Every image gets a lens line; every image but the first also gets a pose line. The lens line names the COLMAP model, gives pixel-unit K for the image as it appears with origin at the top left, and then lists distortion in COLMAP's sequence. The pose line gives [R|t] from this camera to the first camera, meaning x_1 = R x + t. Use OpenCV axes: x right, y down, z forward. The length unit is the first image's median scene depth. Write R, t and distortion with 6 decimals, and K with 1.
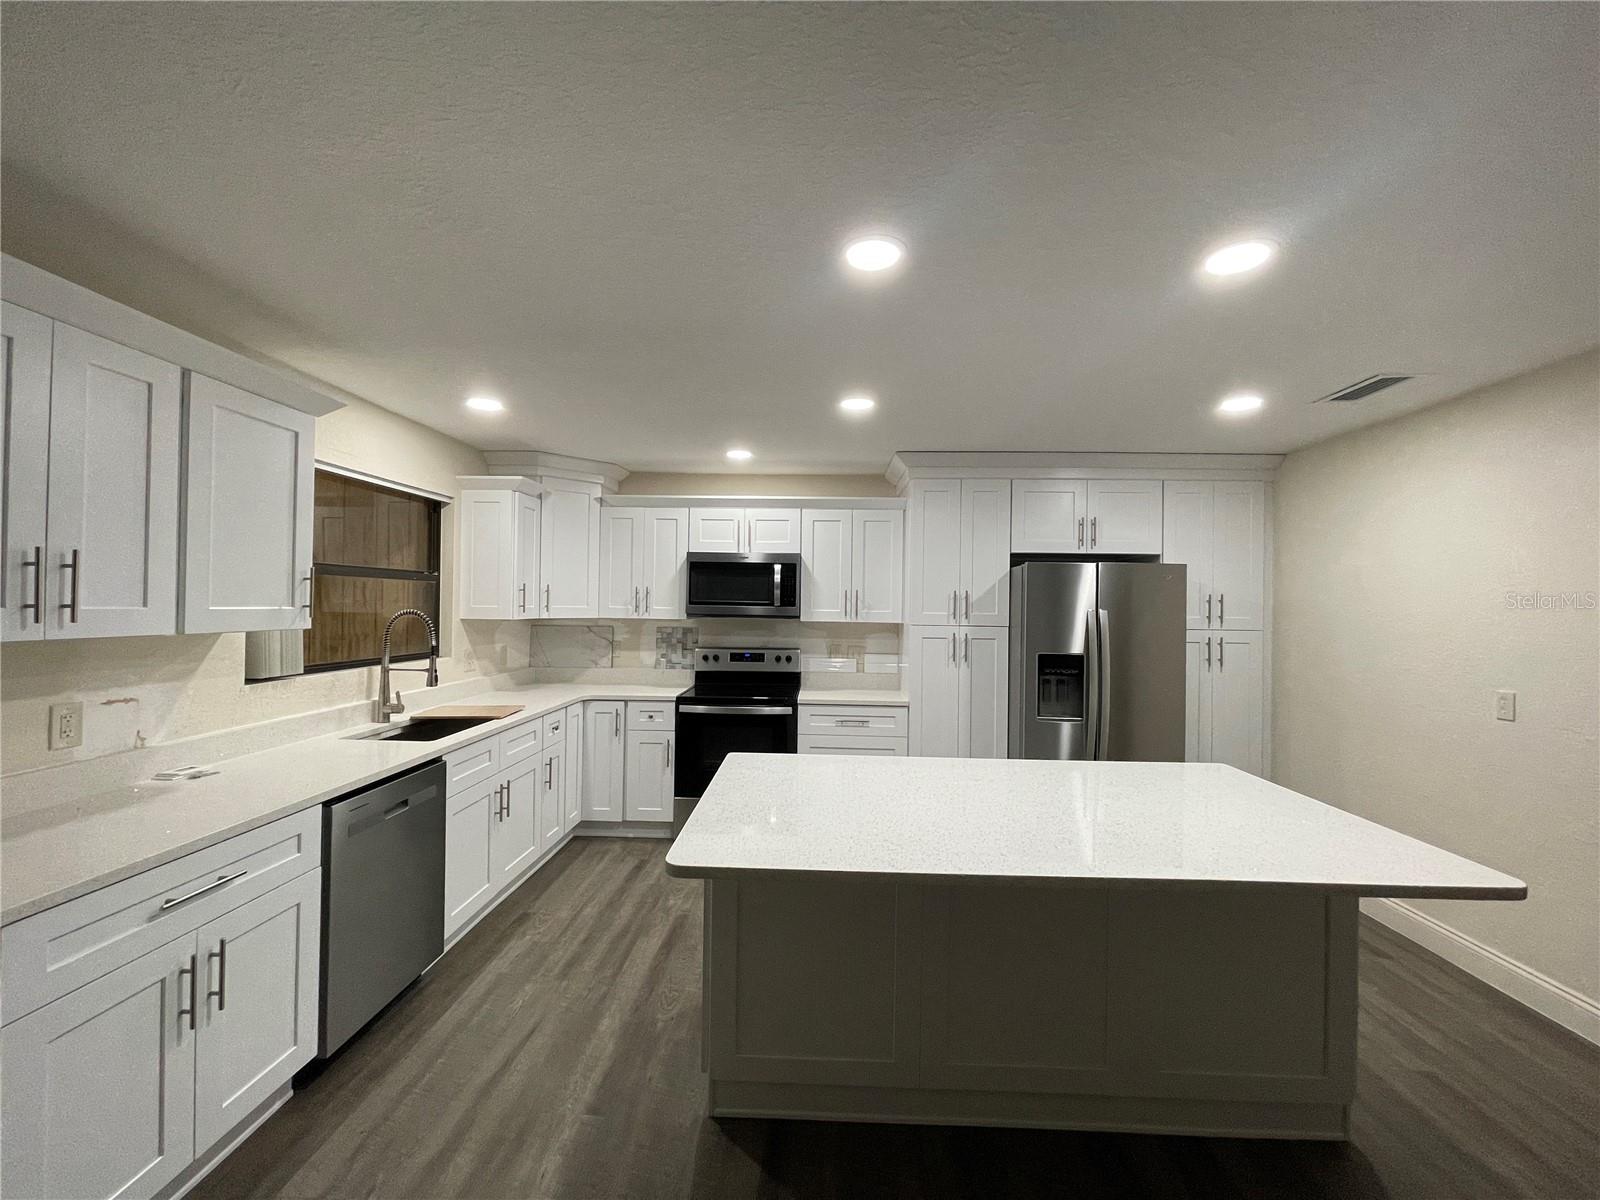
lens RADIAL K [[636.7, 0, 800.5], [0, 636.7, 604.0], [0, 0, 1]] dist [-0.005684, 0.000275]
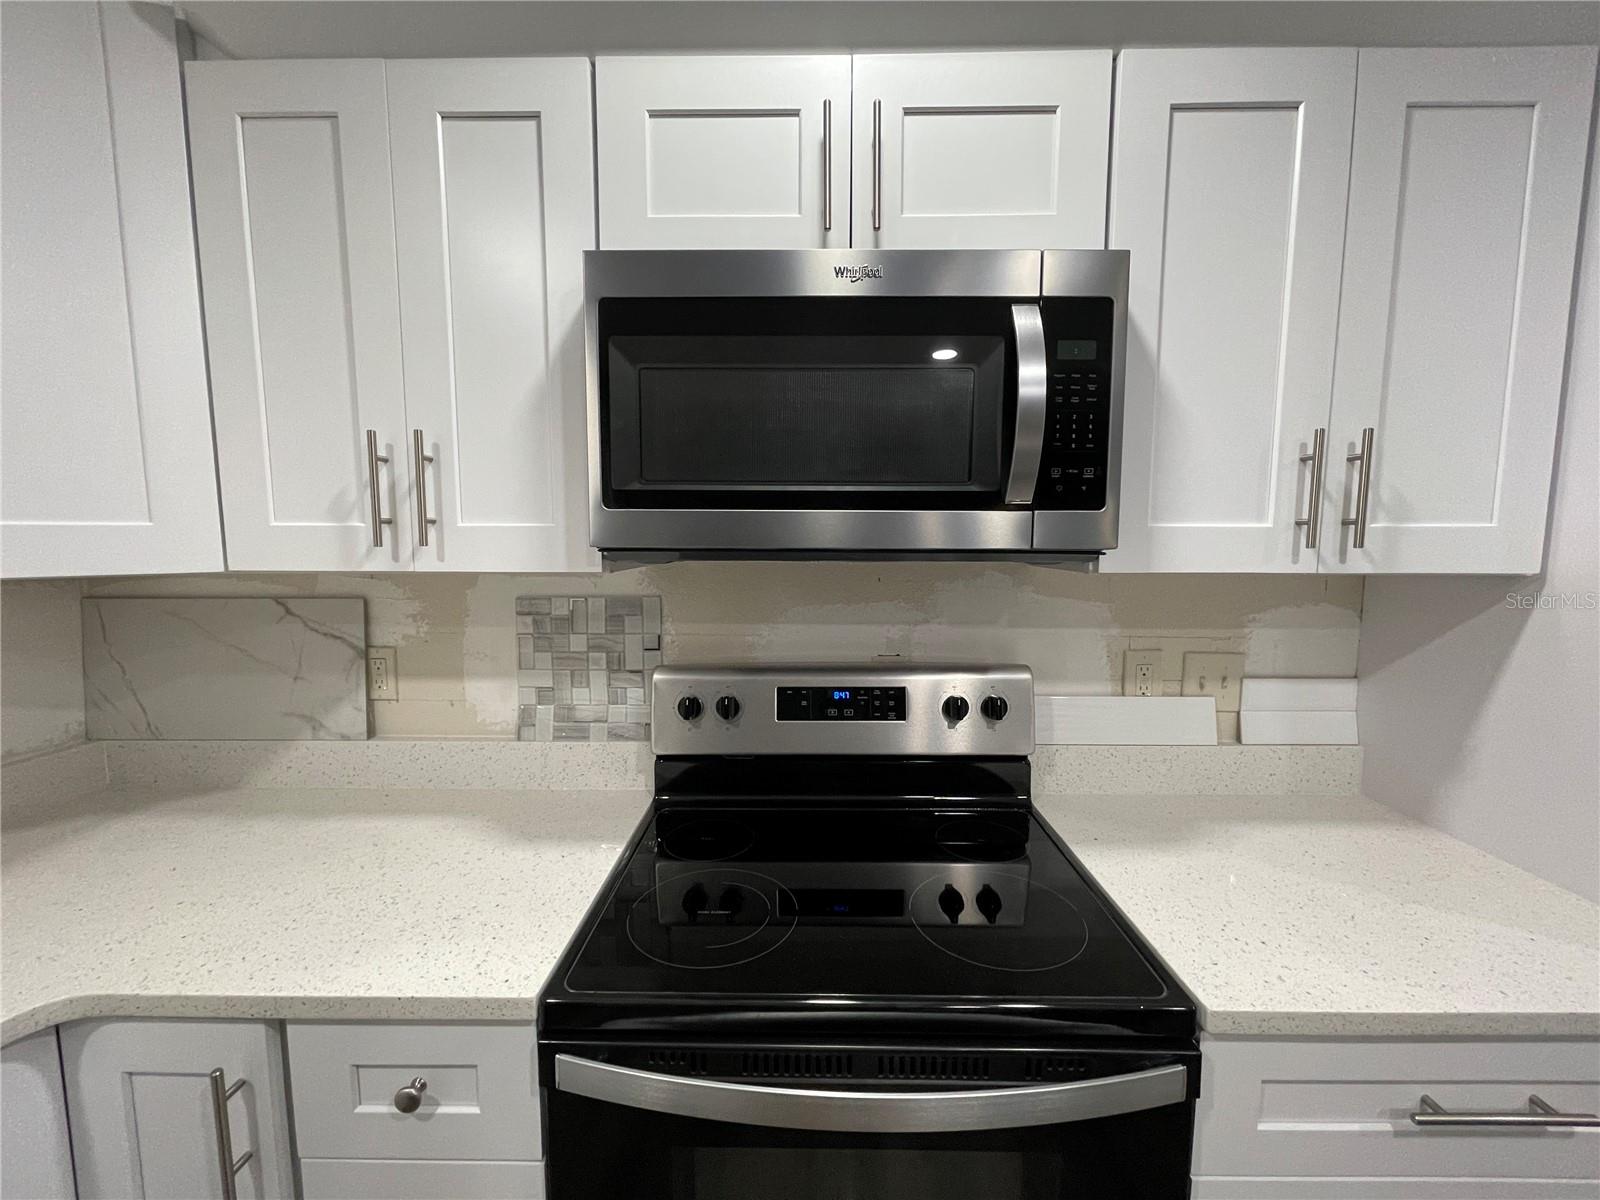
lens RADIAL K [[636.7, 0, 794.0], [0, 636.7, 604.2], [0, 0, 1]] dist [-0.005684, 0.000275]
pose [[0.999602, -0.017895, 0.021811, -0.117207], [0.015634, 0.994890, 0.099743, 0.014022], [-0.023484, -0.099363, 0.994774, 0.781886]]
